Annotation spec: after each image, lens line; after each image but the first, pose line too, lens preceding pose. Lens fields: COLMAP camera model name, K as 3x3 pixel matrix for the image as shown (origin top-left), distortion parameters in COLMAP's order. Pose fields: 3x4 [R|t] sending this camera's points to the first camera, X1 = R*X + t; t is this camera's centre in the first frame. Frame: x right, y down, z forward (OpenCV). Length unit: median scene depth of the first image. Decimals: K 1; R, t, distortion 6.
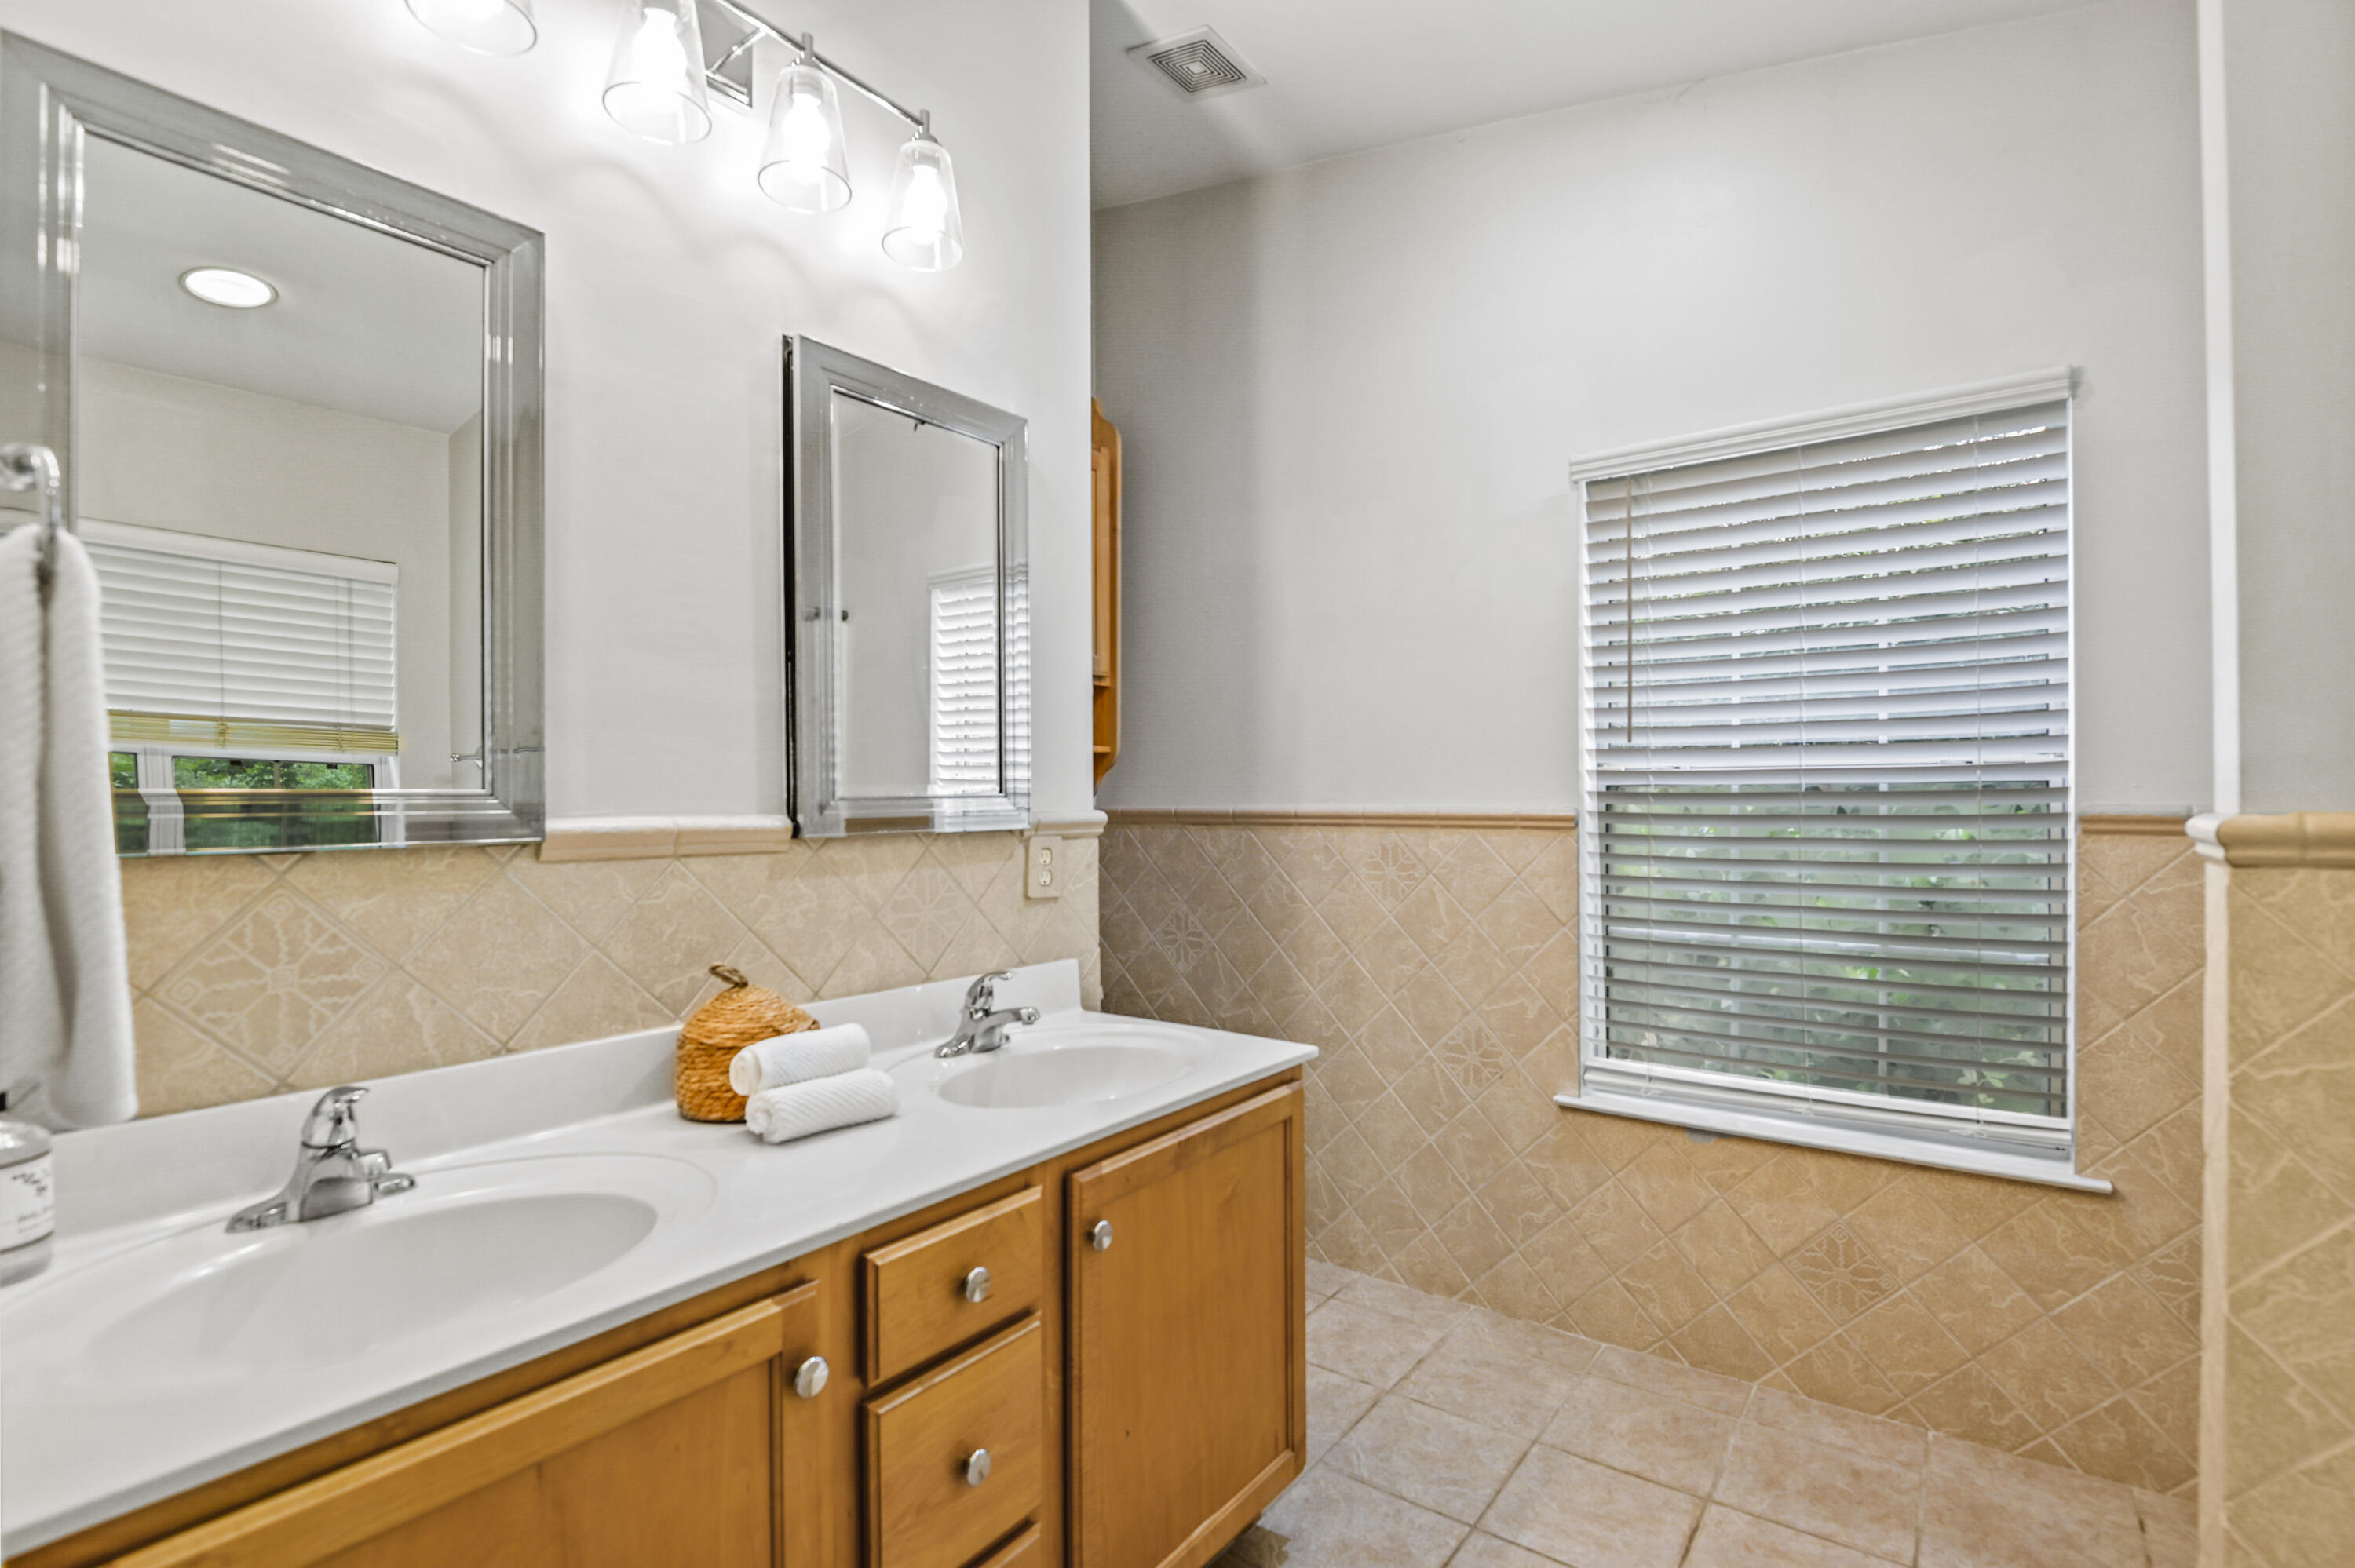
lens RADIAL K [[1132.5, 0, 1172.7], [0, 1132.5, 777.8], [0, 0, 1]] dist [-0.008813, -0.000956]
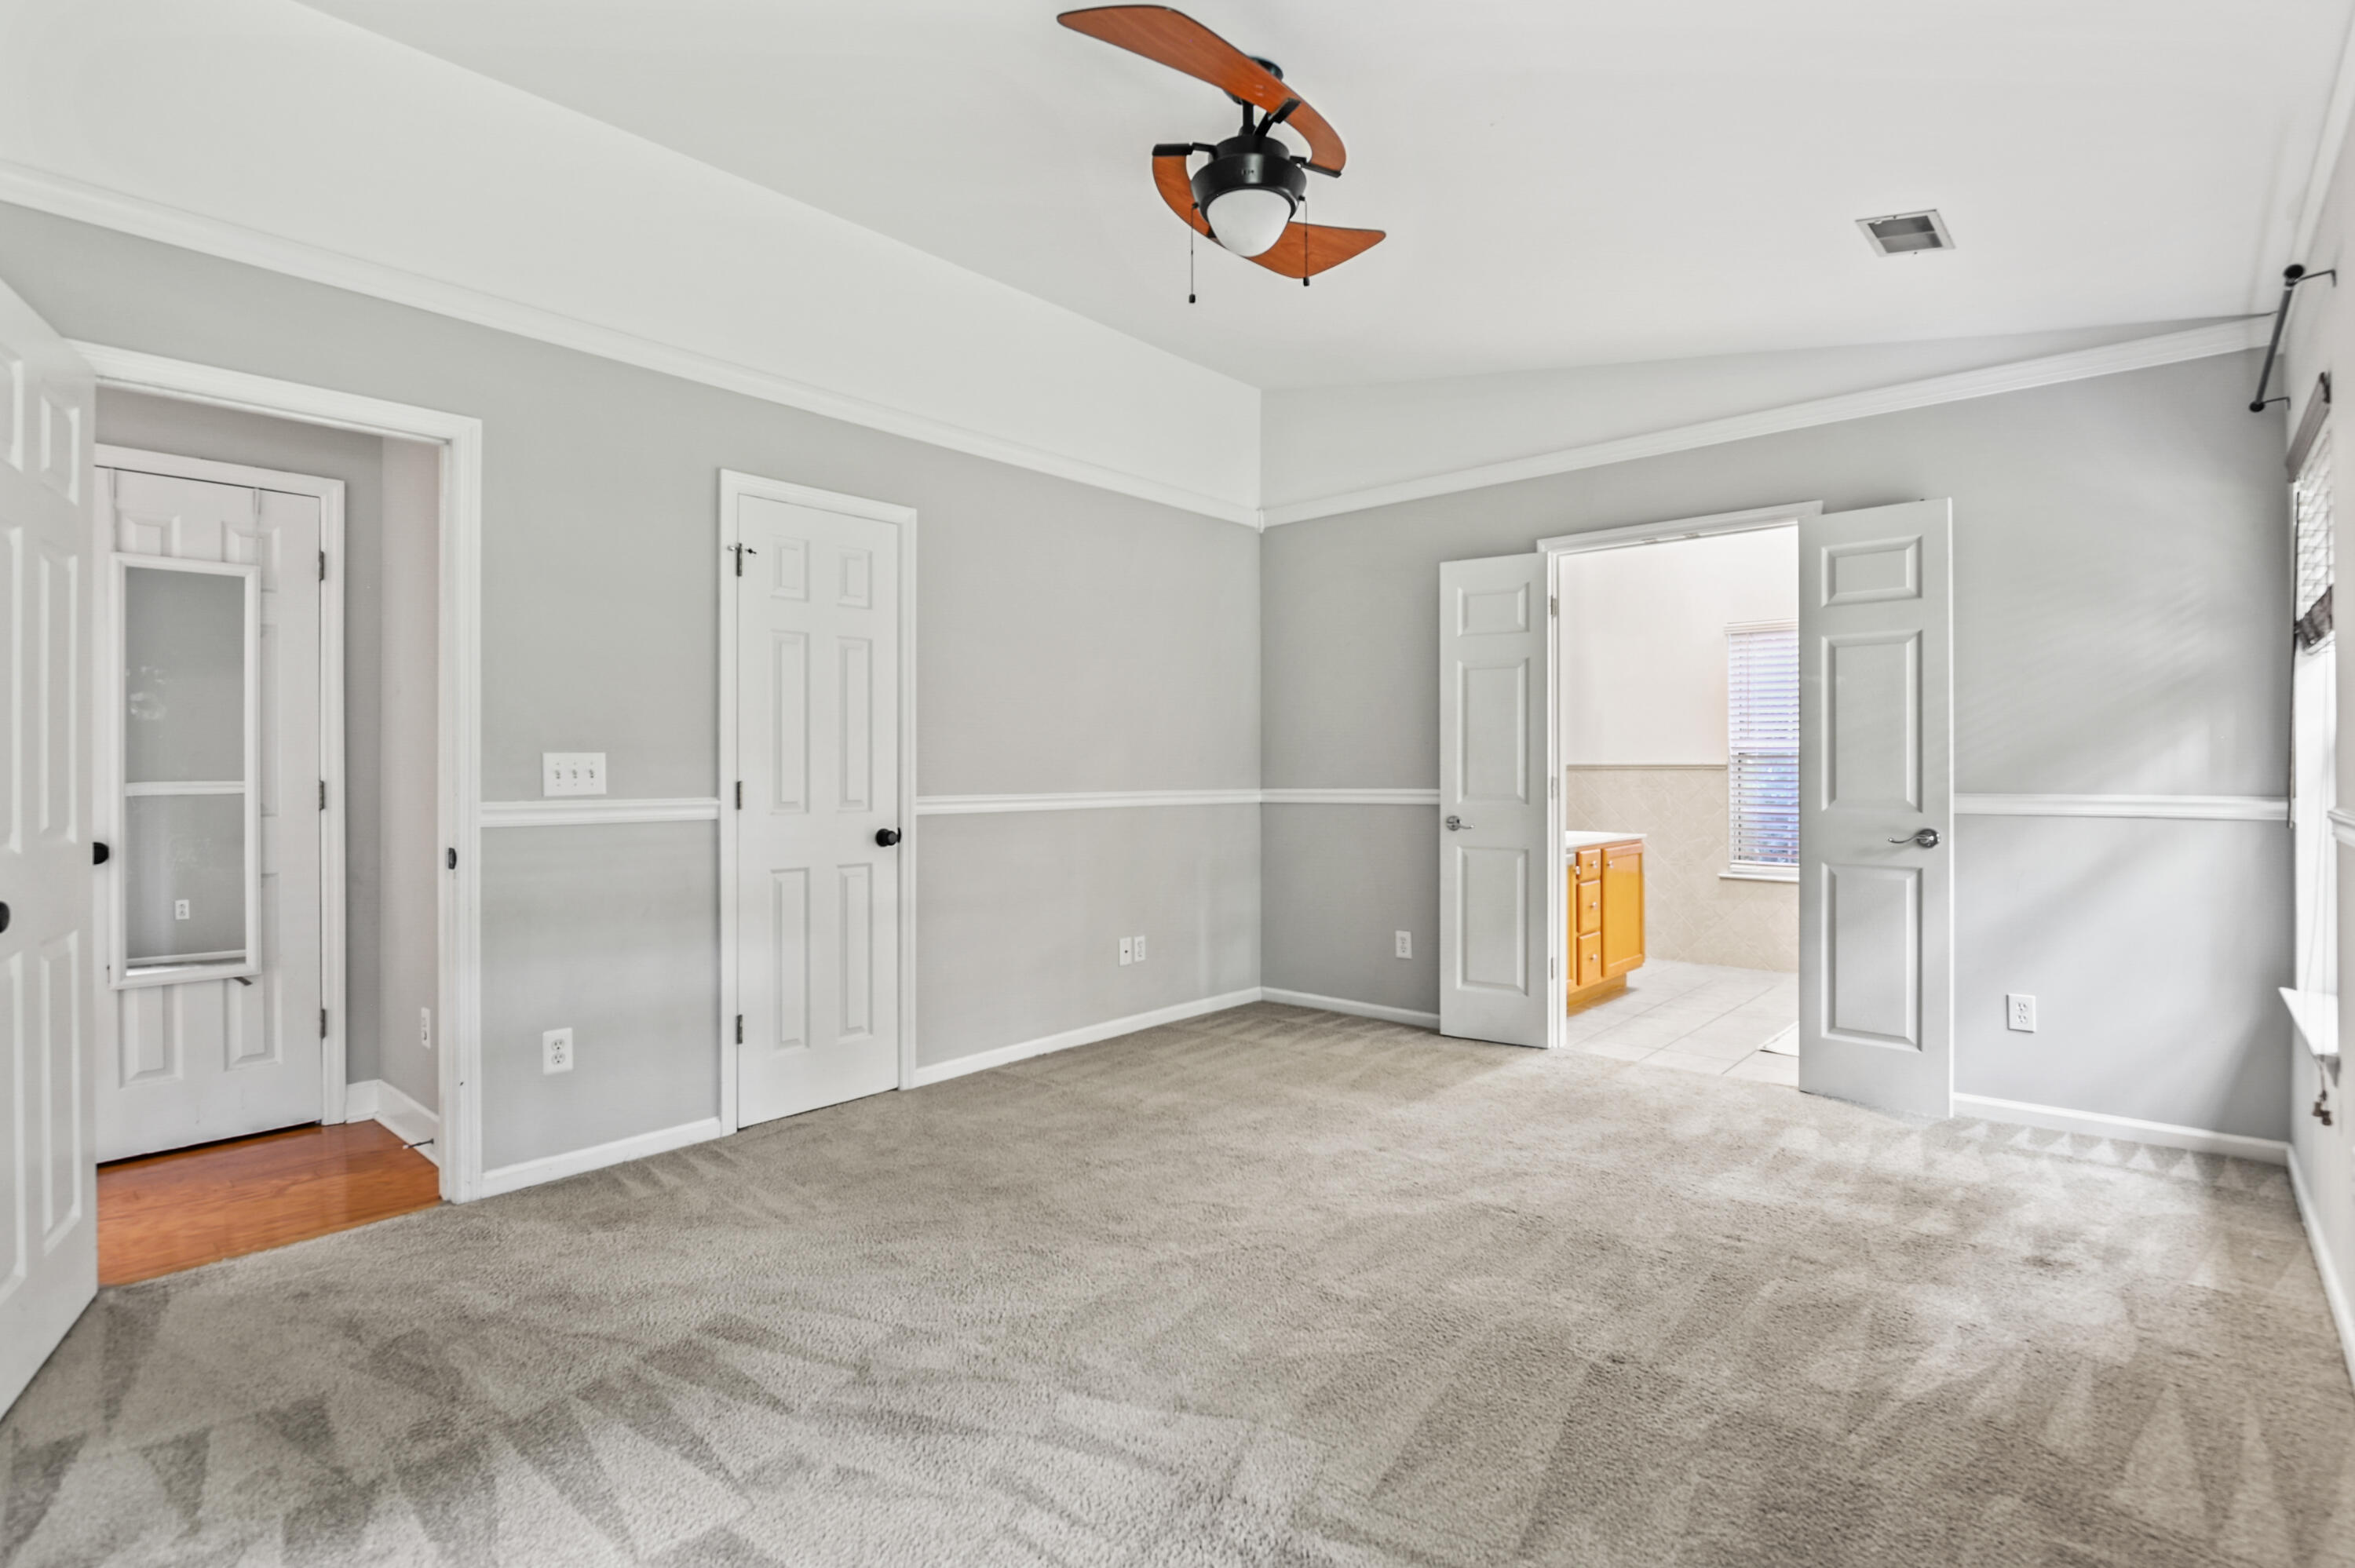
lens RADIAL K [[1158.3, 0, 1169.7], [0, 1158.3, 765.5], [0, 0, 1]] dist [-0.003560, -0.001026]
pose [[0.996169, -0.003921, -0.087366, -0.653241], [0.005230, 0.999877, 0.014764, -0.009293], [0.087297, -0.015165, 0.996067, -1.674800]]
